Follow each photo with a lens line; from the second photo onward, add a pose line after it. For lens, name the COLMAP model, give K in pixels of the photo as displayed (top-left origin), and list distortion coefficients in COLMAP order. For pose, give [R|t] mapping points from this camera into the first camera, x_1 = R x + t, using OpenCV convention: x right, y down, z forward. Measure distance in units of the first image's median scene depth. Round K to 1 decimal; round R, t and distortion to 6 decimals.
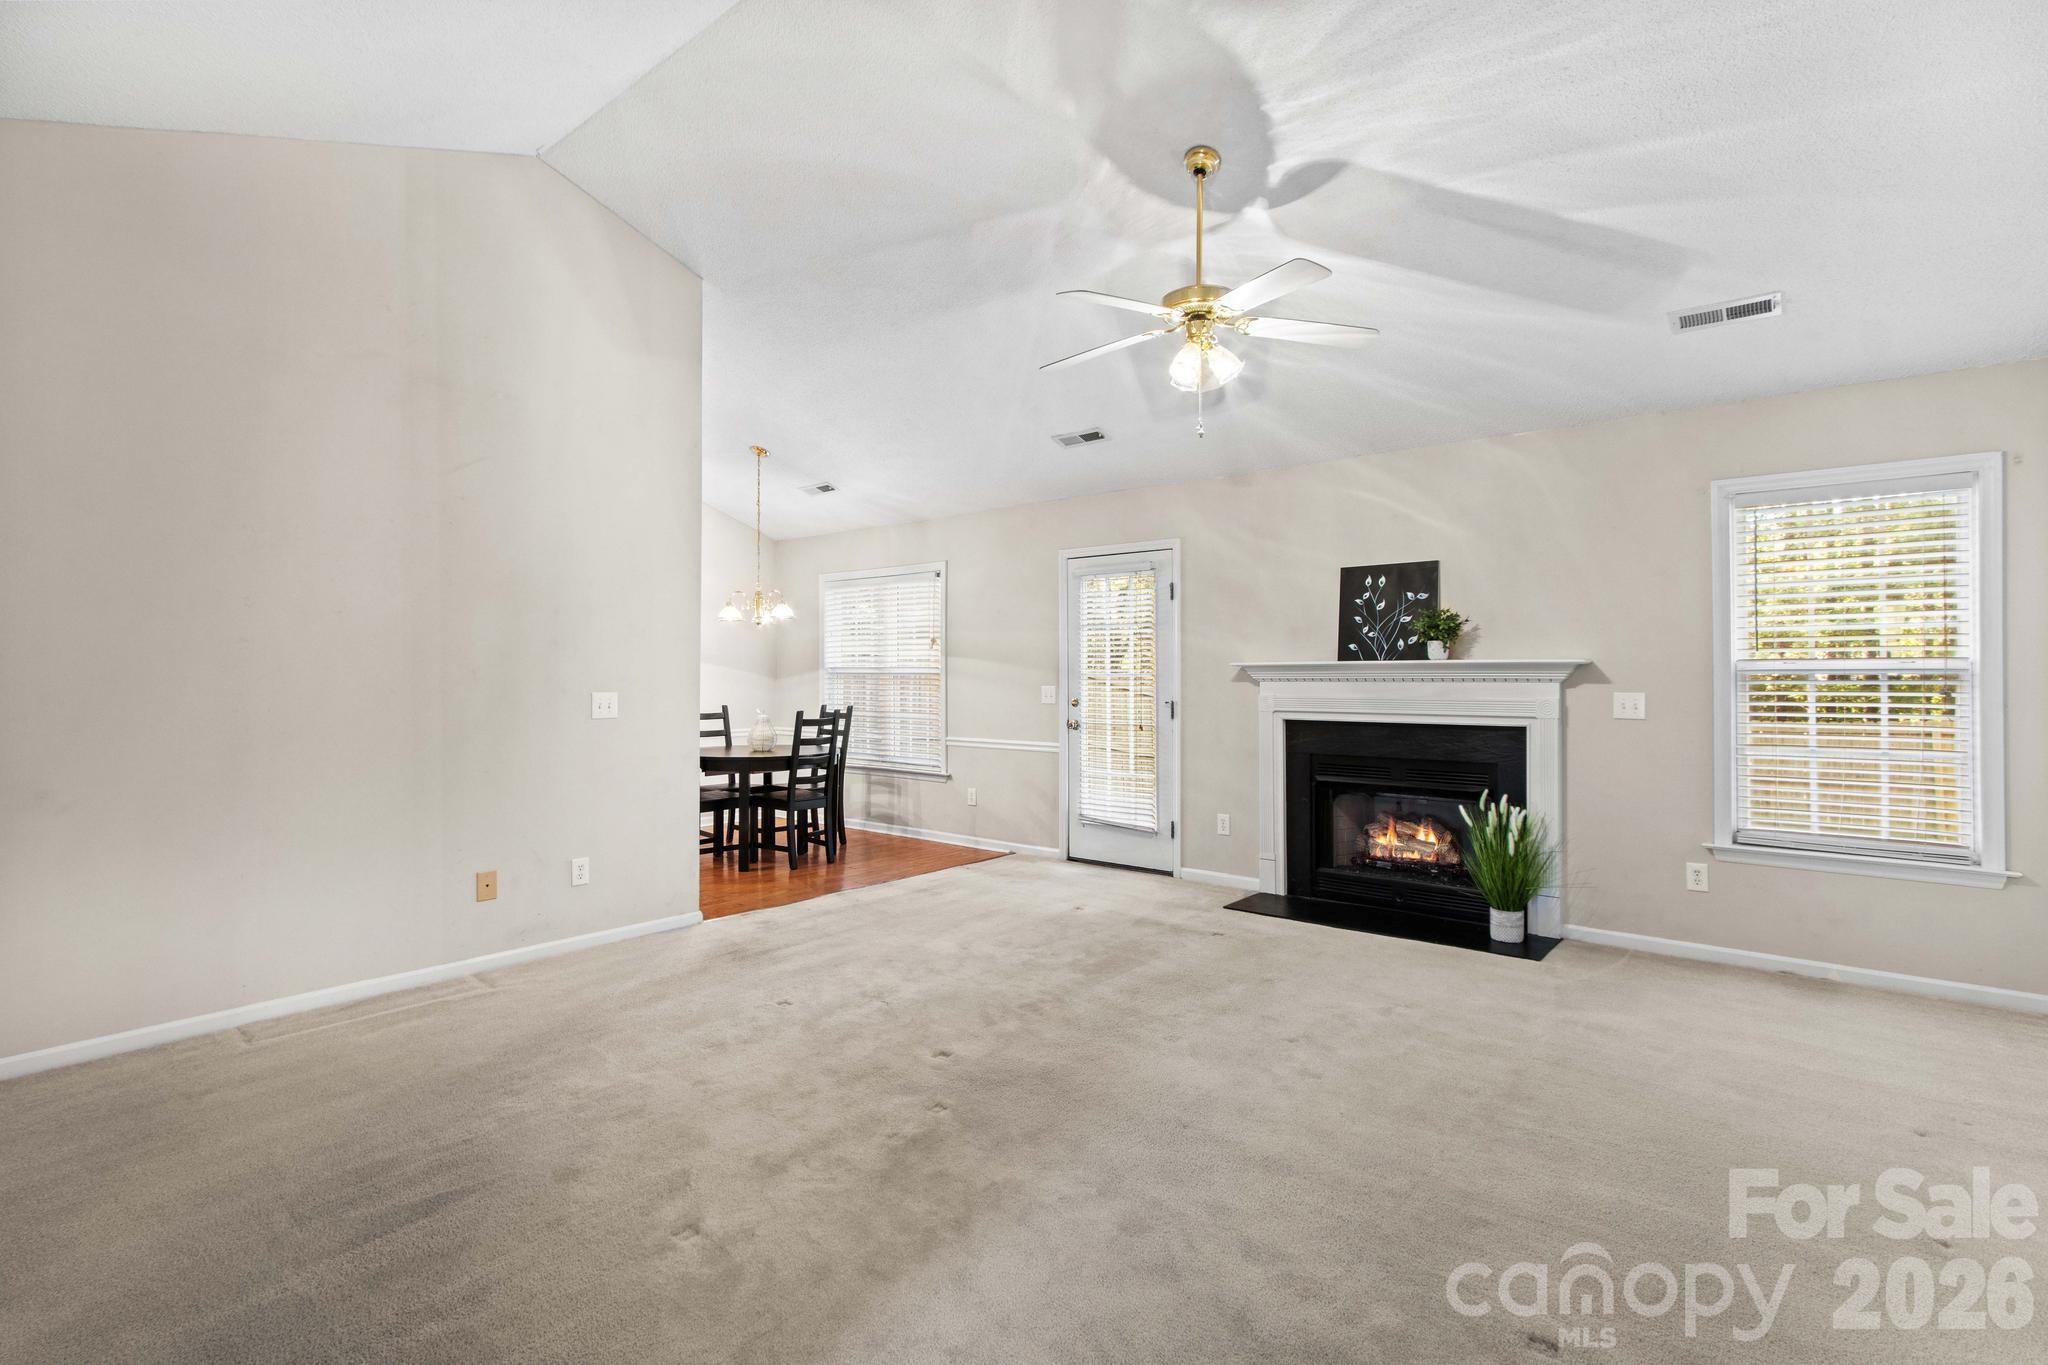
lens RADIAL K [[972.1, 0, 999.4], [0, 972.1, 666.5], [0, 0, 1]] dist [-0.000289, -0.000231]
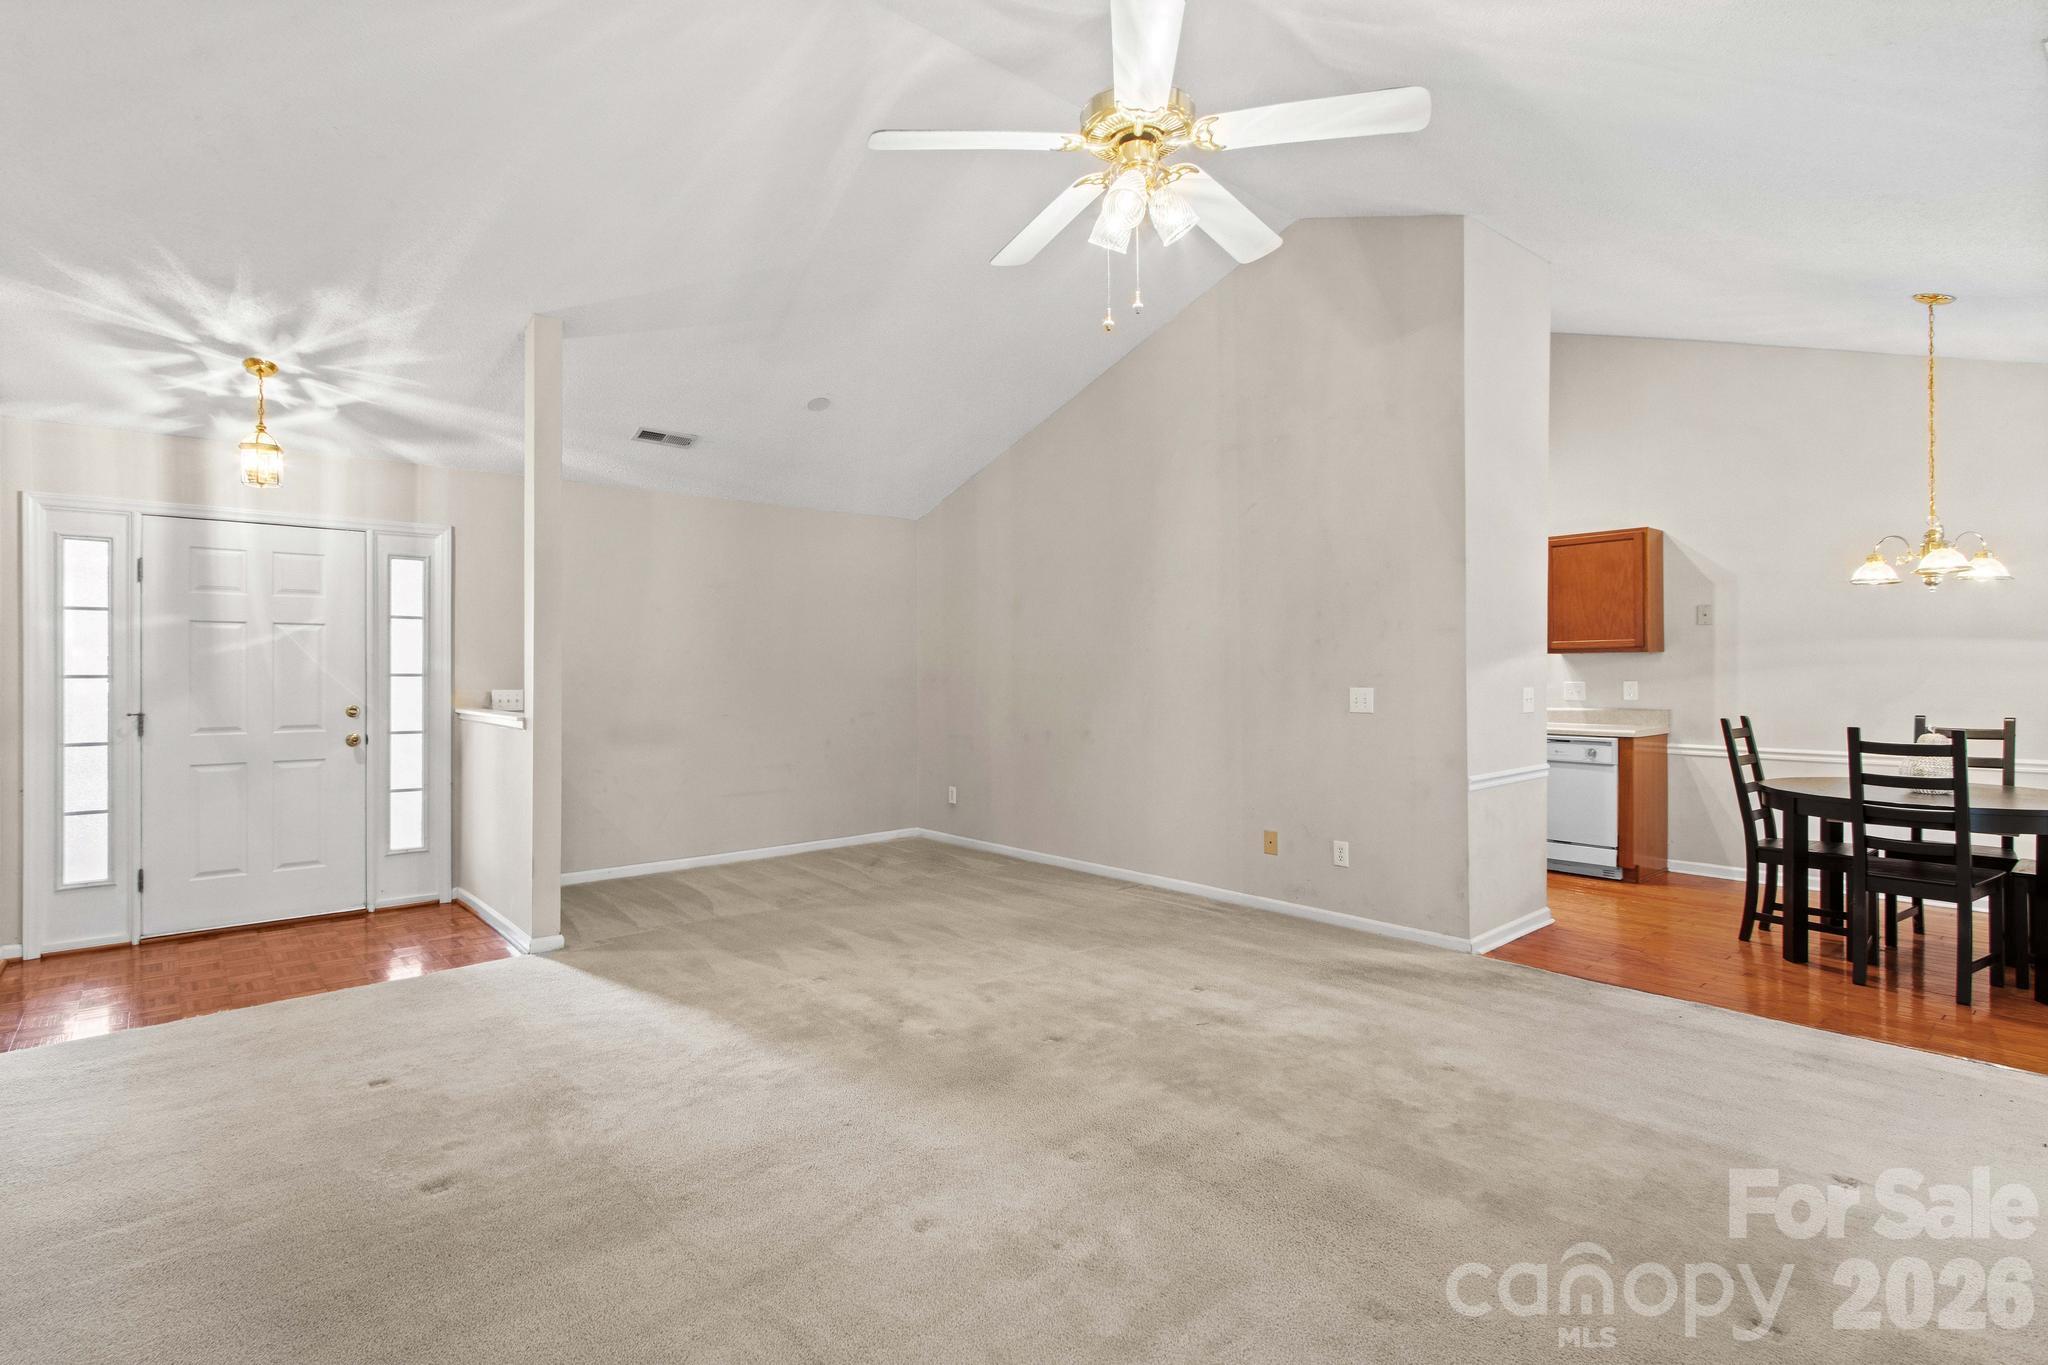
lens RADIAL K [[979.2, 0, 980.6], [0, 979.2, 672.6], [0, 0, 1]] dist [0.000738, -0.000866]
pose [[-0.176760, 0.001925, -0.984252, 0.622645], [0.014068, 0.999901, -0.000571, 0.004866], [0.984153, -0.013948, -0.176770, 0.707988]]
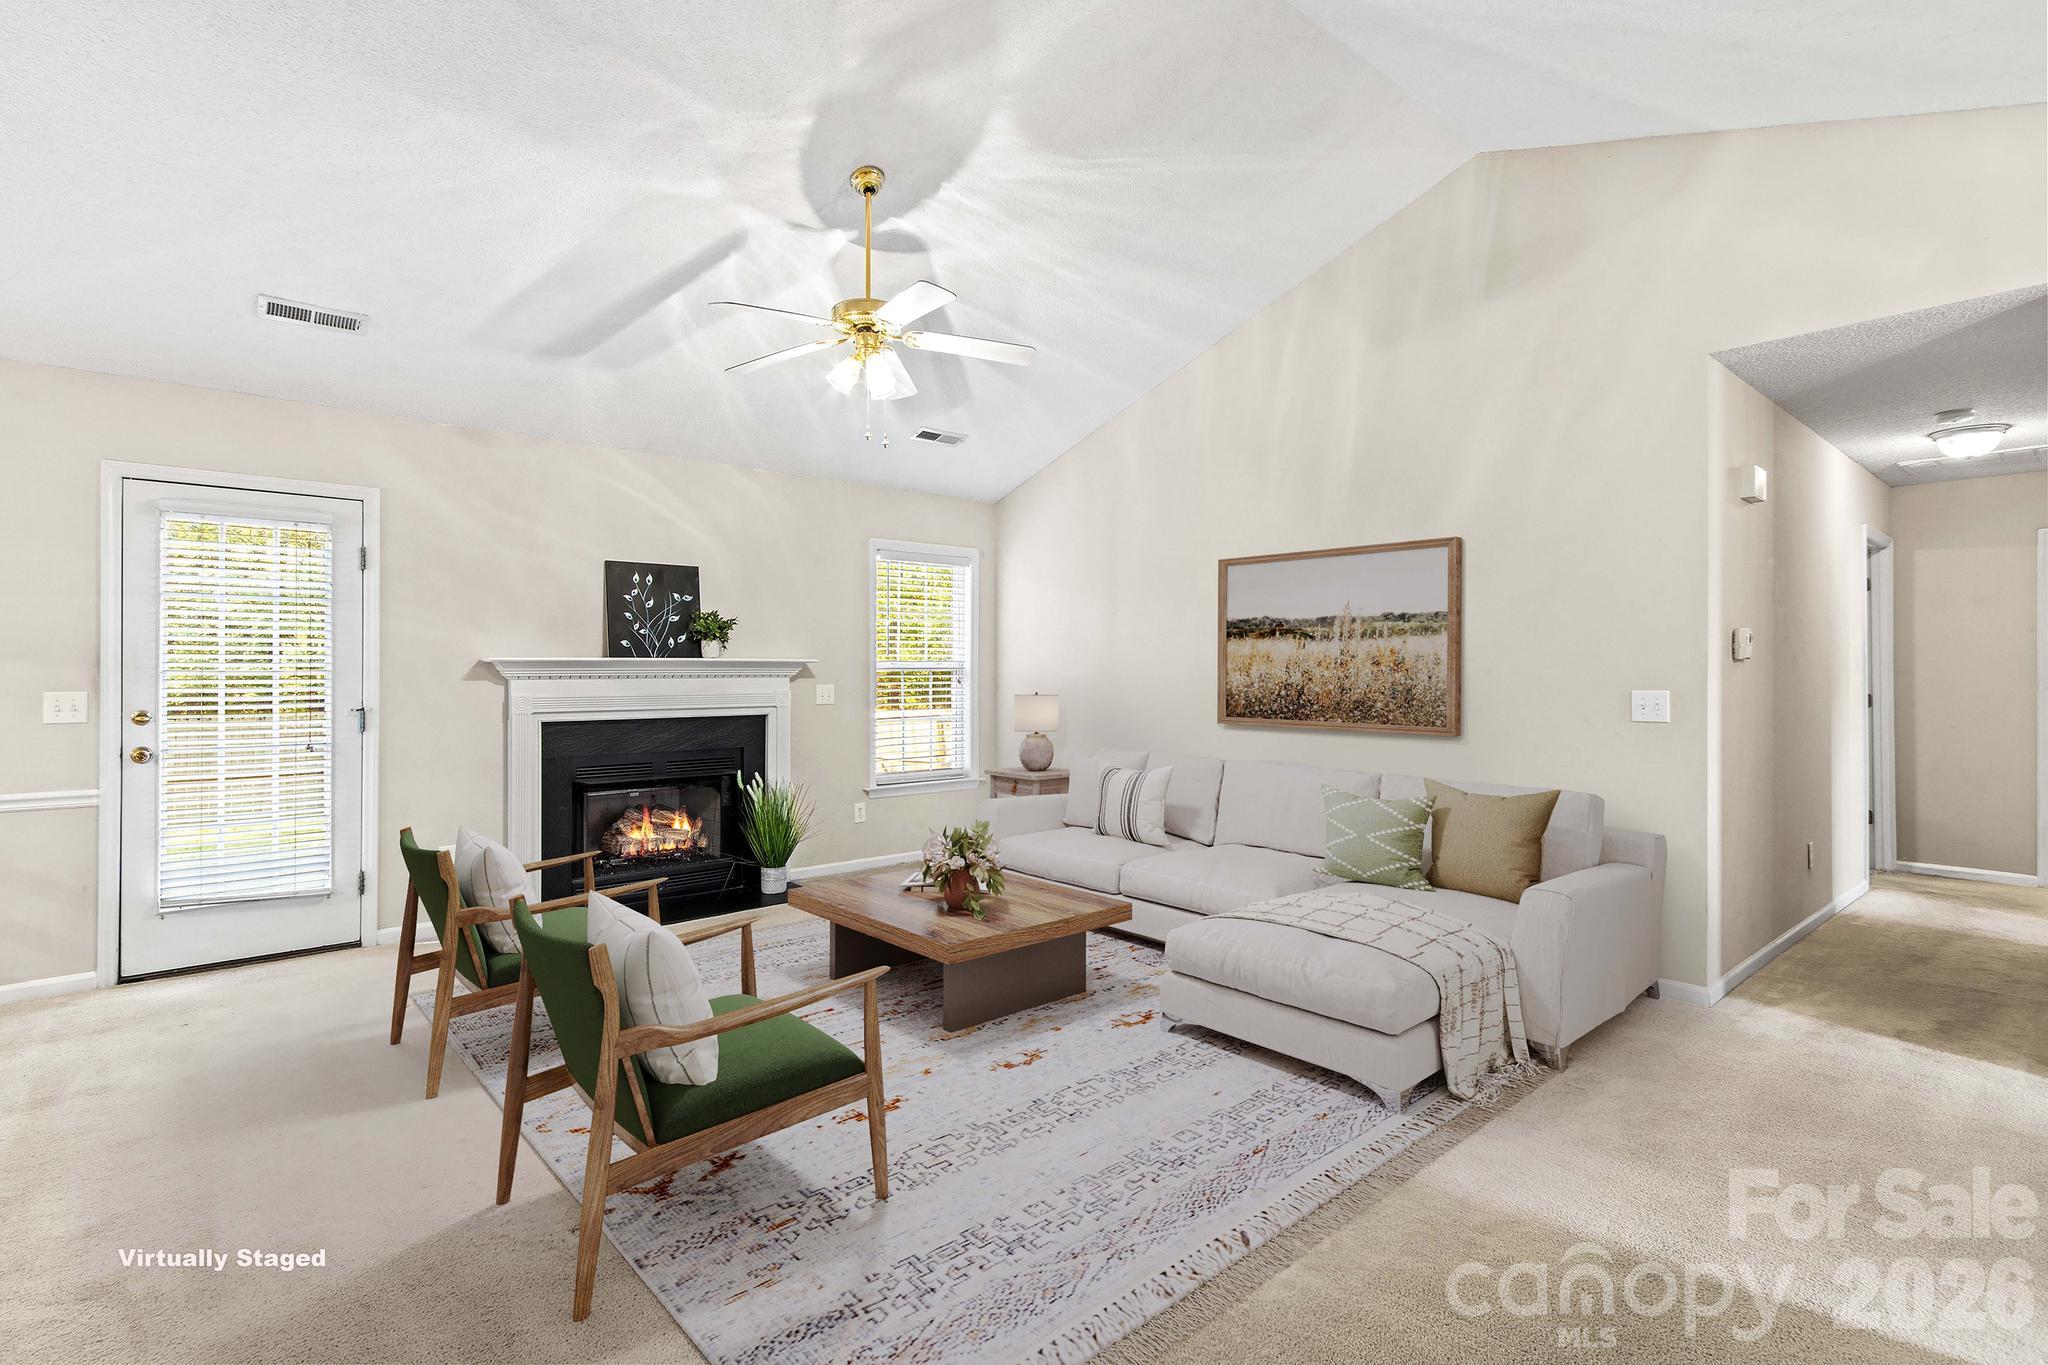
lens RADIAL K [[972.1, 0, 999.4], [0, 972.1, 666.5], [0, 0, 1]] dist [-0.000289, -0.000231]
pose [[0.158439, 0.004038, 0.987361, -0.560348], [-0.007764, 0.999966, -0.002844, 0.003262], [-0.987338, -0.007215, 0.158465, 0.484759]]
